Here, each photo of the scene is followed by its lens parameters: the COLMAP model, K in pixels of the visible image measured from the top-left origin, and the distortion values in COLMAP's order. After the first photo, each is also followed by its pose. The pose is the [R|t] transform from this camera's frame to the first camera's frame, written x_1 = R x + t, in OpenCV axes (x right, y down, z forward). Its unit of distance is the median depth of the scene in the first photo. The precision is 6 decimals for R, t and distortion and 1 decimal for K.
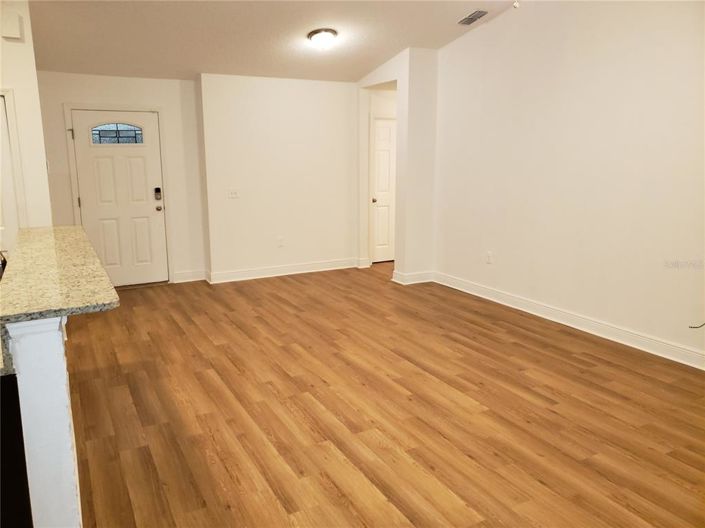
lens RADIAL K [[542.3, 0, 352.5], [0, 542.3, 264.0], [0, 0, 1]] dist [0.042337, 0.001964]
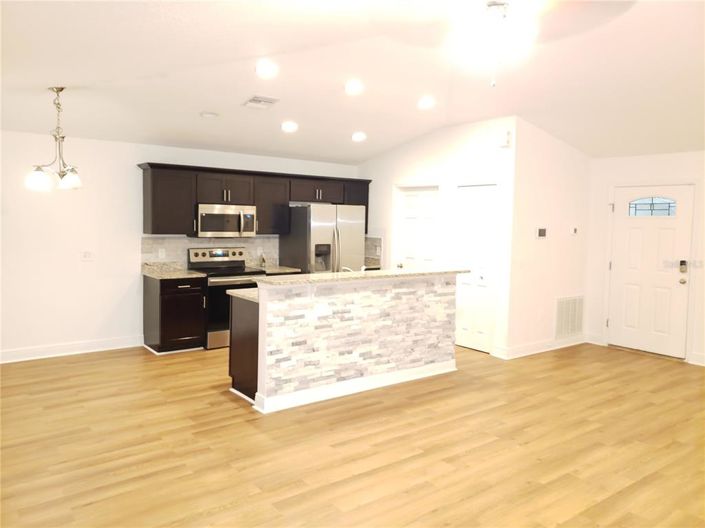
lens RADIAL K [[569.3, 0, 352.5], [0, 569.3, 264.0], [0, 0, 1]] dist [-0.000623, 0.093880]
pose [[0.164598, 0.091914, -0.982069, 0.878423], [-0.225613, 0.972762, 0.053230, -0.088526], [0.960212, 0.212806, 0.180851, 0.405582]]
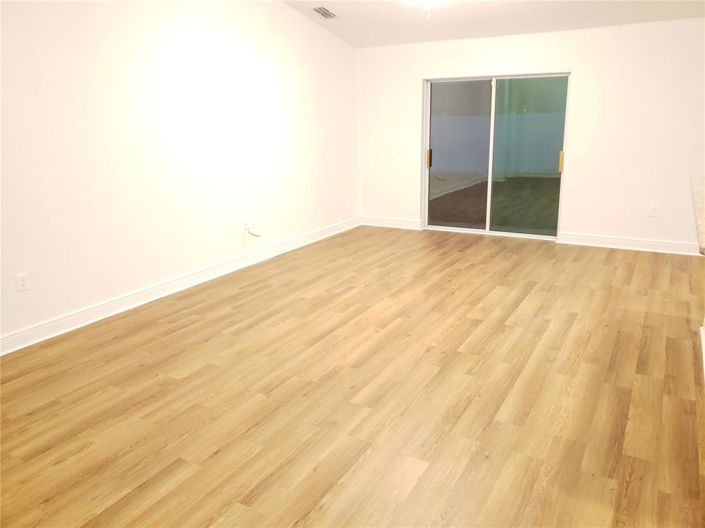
lens RADIAL K [[542.3, 0, 352.5], [0, 542.3, 264.0], [0, 0, 1]] dist [0.042337, 0.001964]
pose [[-0.517627, -0.215248, 0.828088, -0.710184], [0.193441, 0.913336, 0.358325, -0.277659], [-0.833452, 0.345665, -0.431130, 1.410269]]
